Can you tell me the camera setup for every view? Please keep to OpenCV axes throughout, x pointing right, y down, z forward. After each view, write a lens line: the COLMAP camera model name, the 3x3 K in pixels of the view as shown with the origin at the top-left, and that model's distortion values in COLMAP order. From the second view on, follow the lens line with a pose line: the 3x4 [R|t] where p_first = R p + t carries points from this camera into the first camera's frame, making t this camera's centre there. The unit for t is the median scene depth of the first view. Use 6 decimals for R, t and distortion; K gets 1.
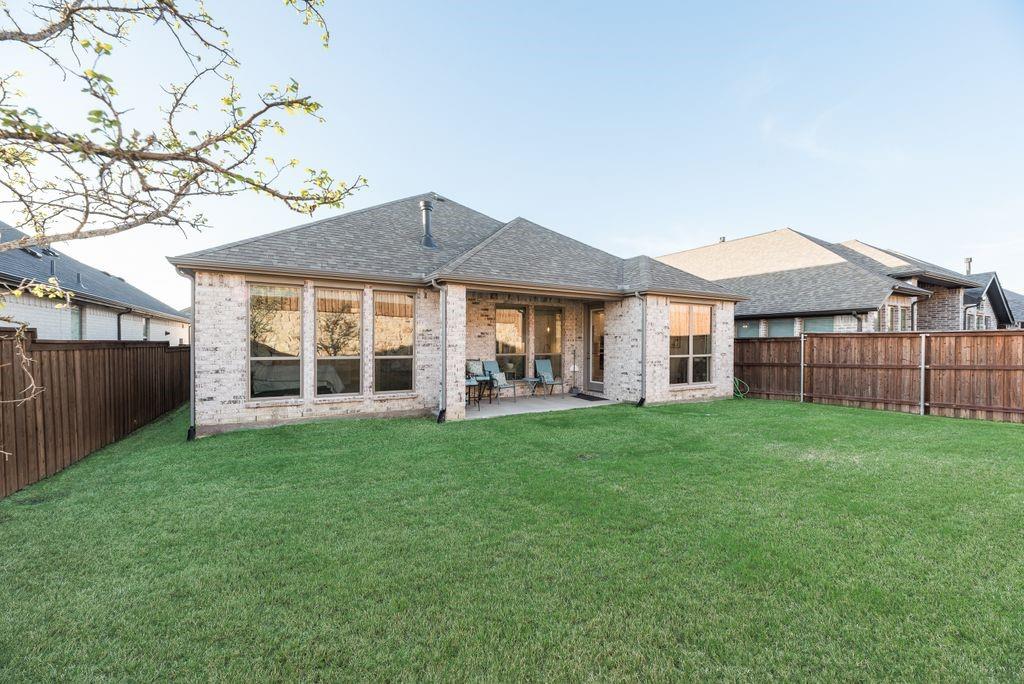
lens RADIAL K [[401.2, 0, 509.7], [0, 401.2, 345.1], [0, 0, 1]] dist [0.003062, 0.000343]
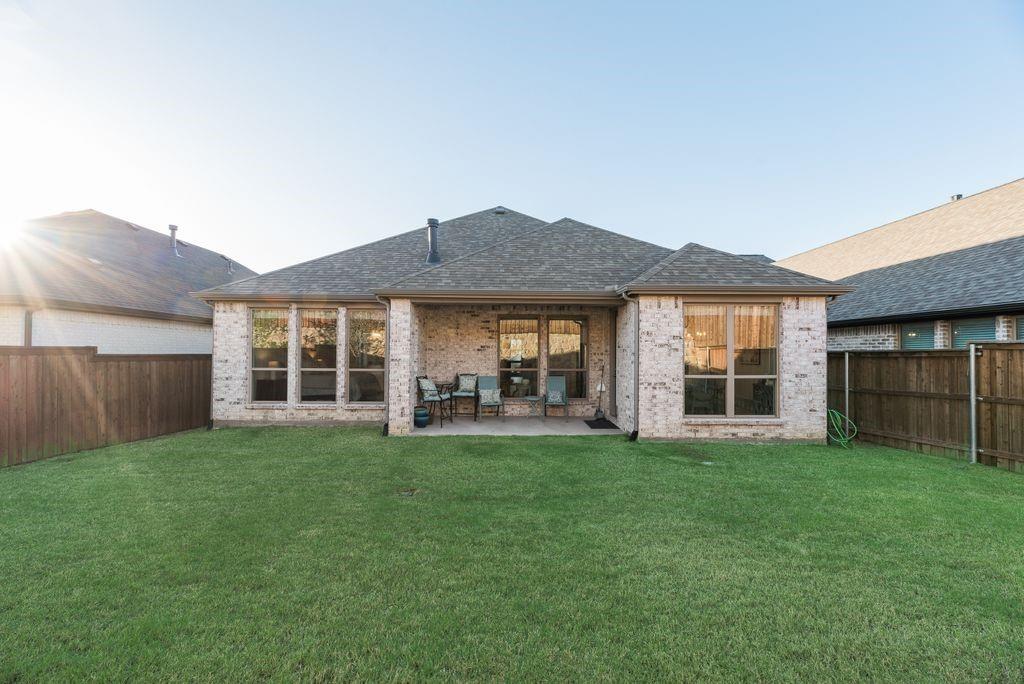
lens RADIAL K [[401.2, 0, 514.3], [0, 401.2, 348.5], [0, 0, 1]] dist [0.003062, 0.000343]
pose [[0.882818, -0.004180, -0.469696, 0.448760], [-0.006484, 0.999757, -0.021083, -0.005782], [0.469670, 0.021658, 0.882576, 0.194323]]
